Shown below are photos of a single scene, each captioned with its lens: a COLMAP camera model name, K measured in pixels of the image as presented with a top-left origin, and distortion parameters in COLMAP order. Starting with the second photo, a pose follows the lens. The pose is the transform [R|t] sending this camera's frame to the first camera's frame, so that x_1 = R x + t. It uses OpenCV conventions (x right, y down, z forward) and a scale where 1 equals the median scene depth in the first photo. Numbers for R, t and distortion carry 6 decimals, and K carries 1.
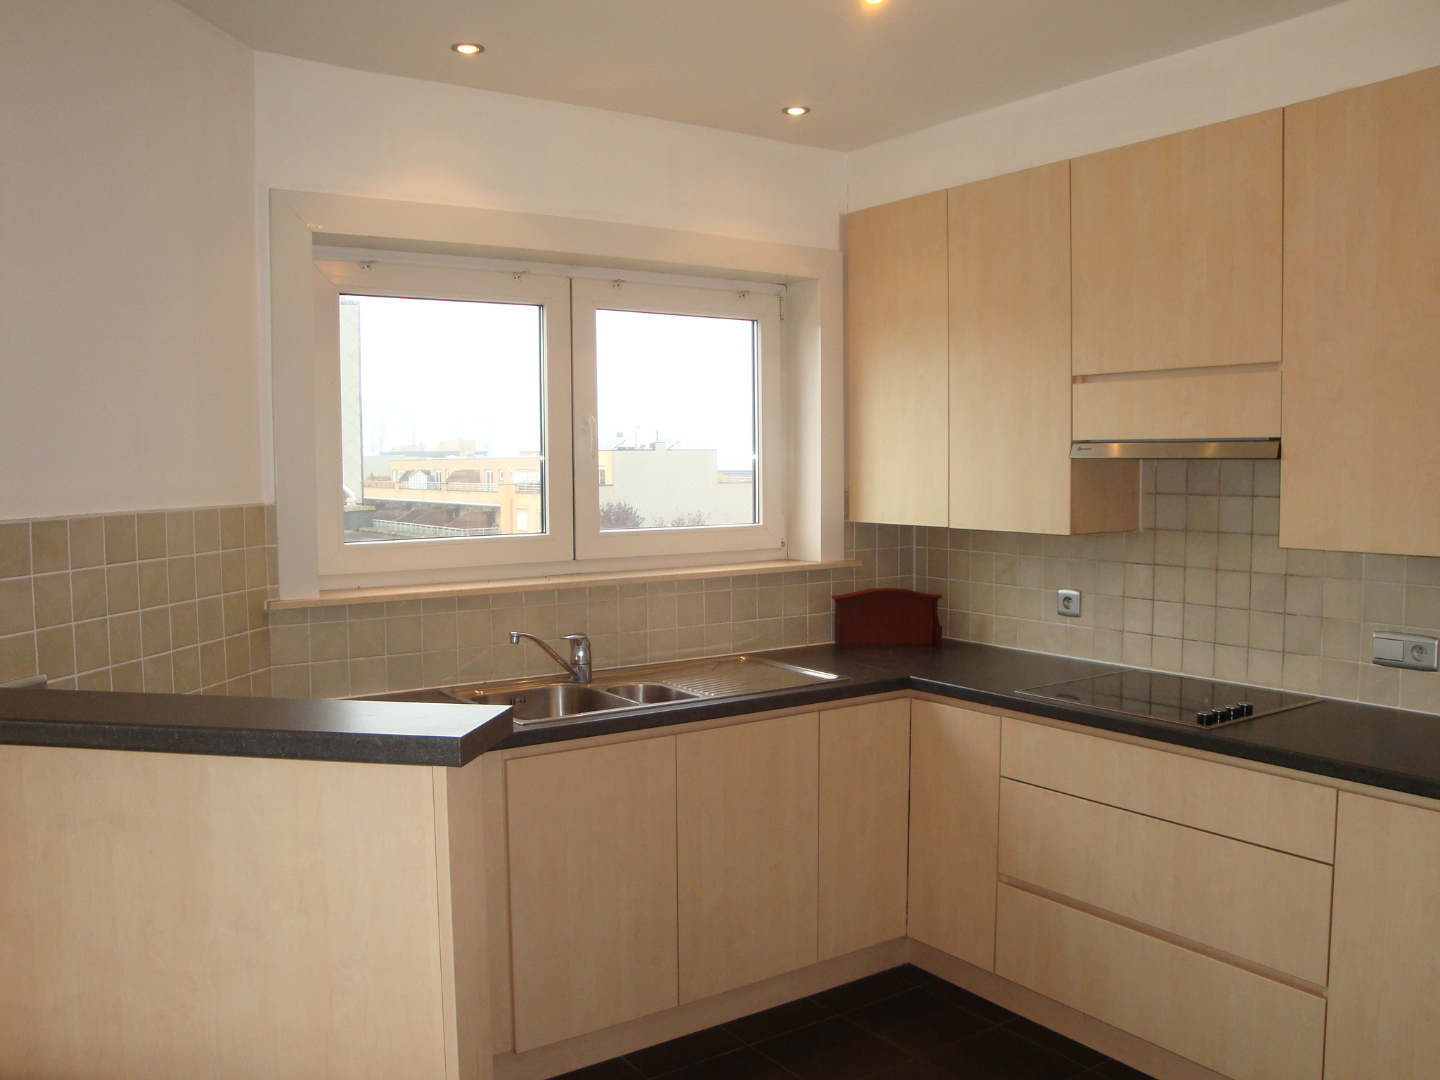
lens RADIAL K [[1201.4, 0, 718.1], [0, 1201.4, 548.9], [0, 0, 1]] dist [-0.149402, 0.127586]
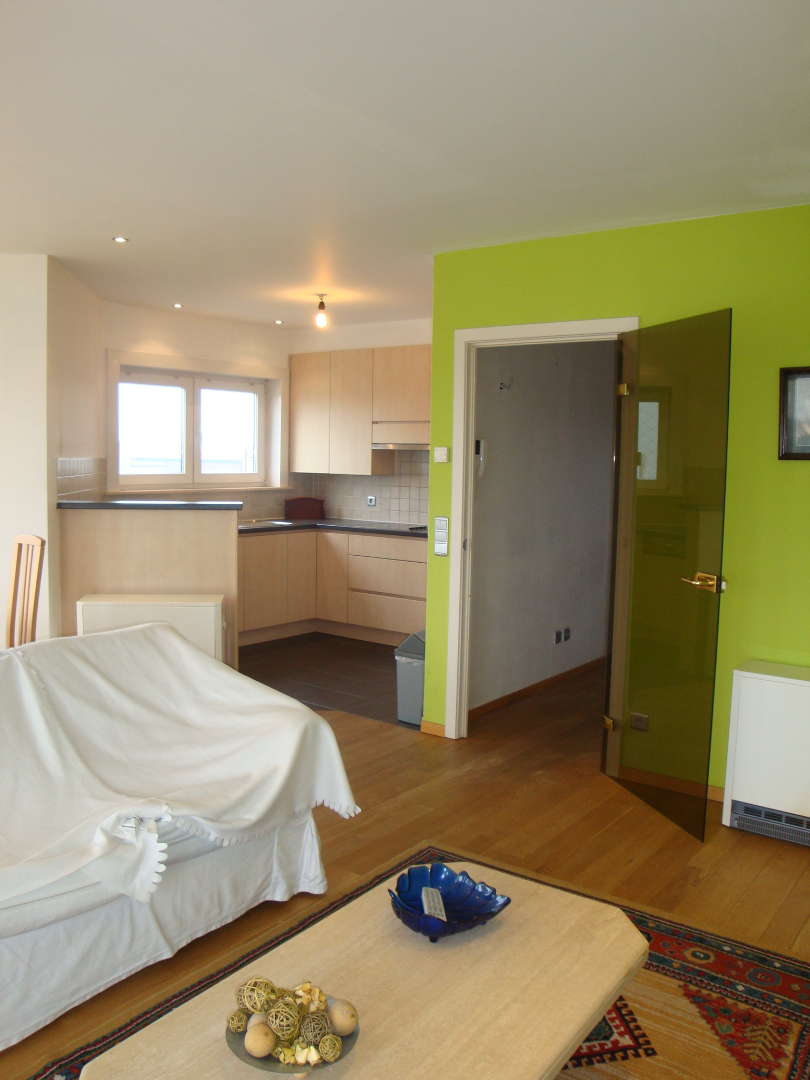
lens RADIAL K [[901.1, 0, 407.8], [0, 901.1, 537.5], [0, 0, 1]] dist [-0.149402, 0.127586]
pose [[0.950713, -0.002523, 0.310061, -0.286241], [-0.003948, 0.999787, 0.020241, 0.090204], [-0.310046, -0.020468, 0.950501, -1.064622]]
